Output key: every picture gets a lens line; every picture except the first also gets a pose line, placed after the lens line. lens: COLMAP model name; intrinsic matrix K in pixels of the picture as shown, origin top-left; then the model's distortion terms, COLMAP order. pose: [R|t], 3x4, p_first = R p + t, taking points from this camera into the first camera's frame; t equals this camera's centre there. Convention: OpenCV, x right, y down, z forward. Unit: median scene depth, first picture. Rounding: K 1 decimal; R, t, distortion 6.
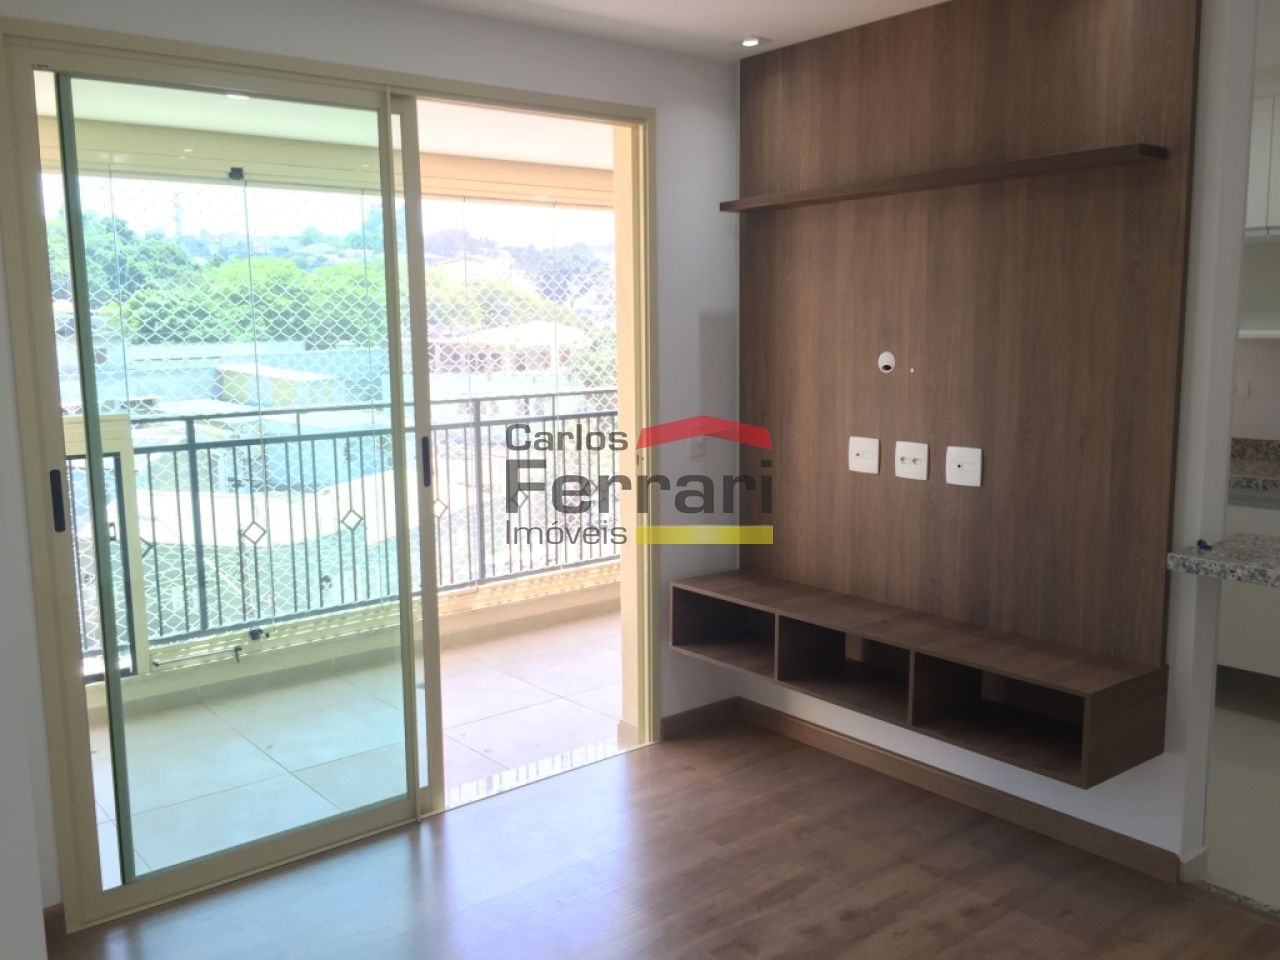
lens RADIAL K [[1121.4, 0, 633.1], [0, 1121.4, 478.9], [0, 0, 1]] dist [0.074646, -0.120229]
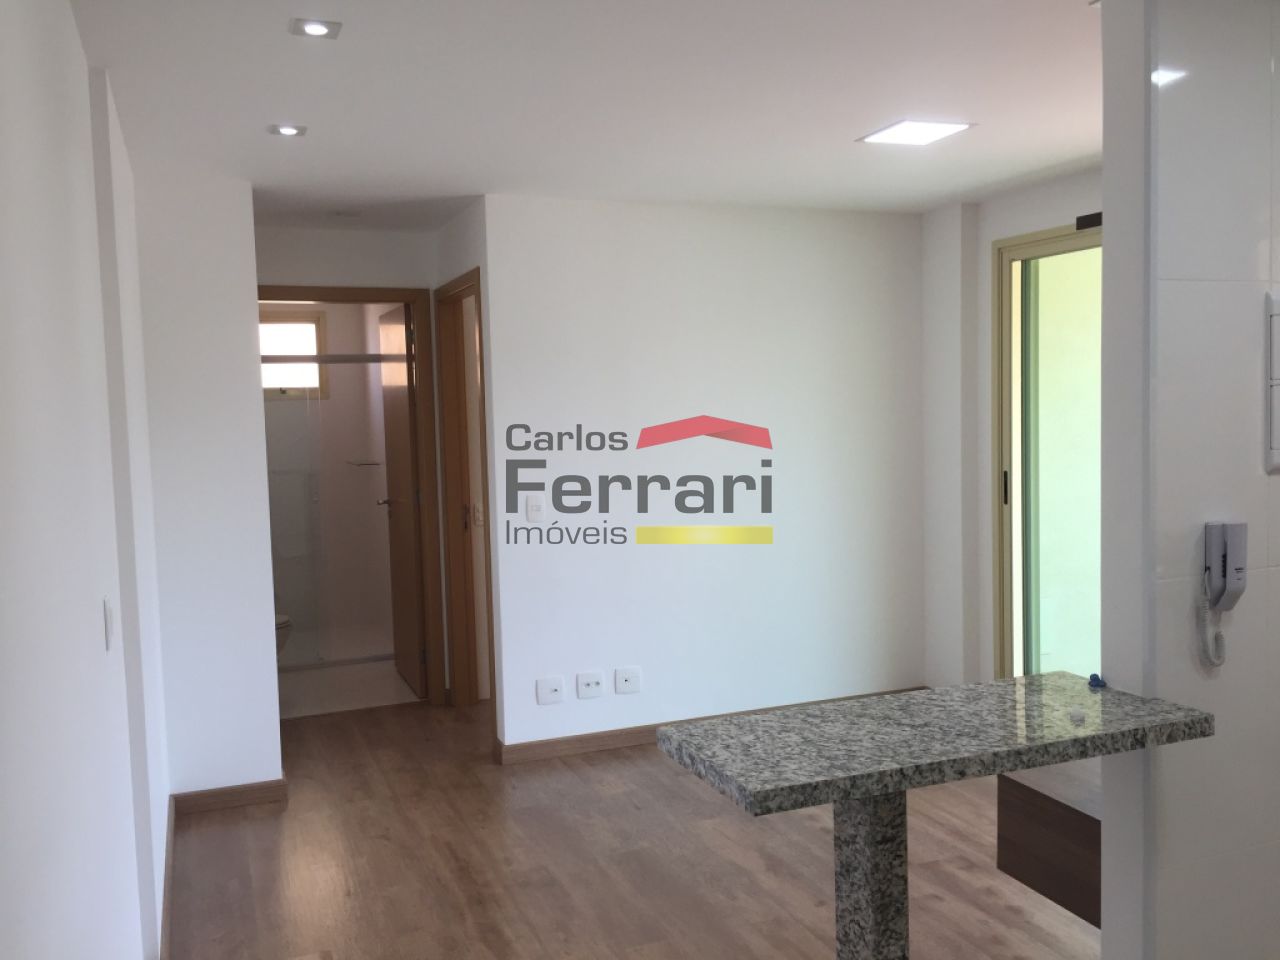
lens RADIAL K [[1121.4, 0, 633.1], [0, 1121.4, 478.9], [0, 0, 1]] dist [0.074646, -0.120229]
pose [[-0.302291, 0.085533, -0.949370, 1.179383], [-0.114416, 0.985509, 0.125221, -0.129011], [0.946324, 0.146476, -0.288125, 0.771679]]
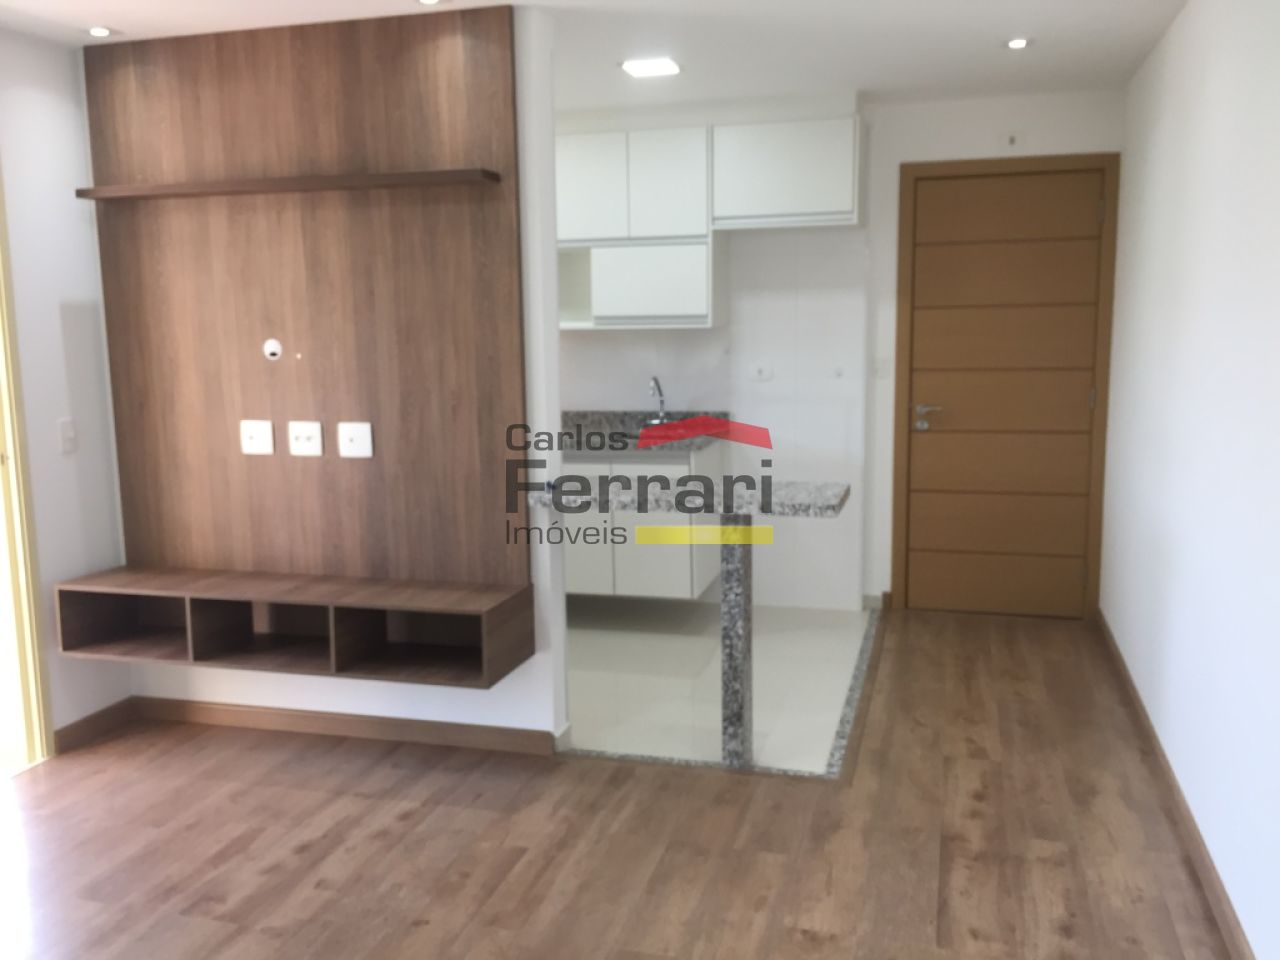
lens RADIAL K [[1137.0, 0, 660.3], [0, 1137.0, 475.0], [0, 0, 1]] dist [0.098664, -0.138613]
pose [[0.808787, -0.083274, 0.582176, -0.128866], [0.087238, 0.995960, 0.021266, 0.026010], [-0.581595, 0.033589, 0.812785, -0.108382]]
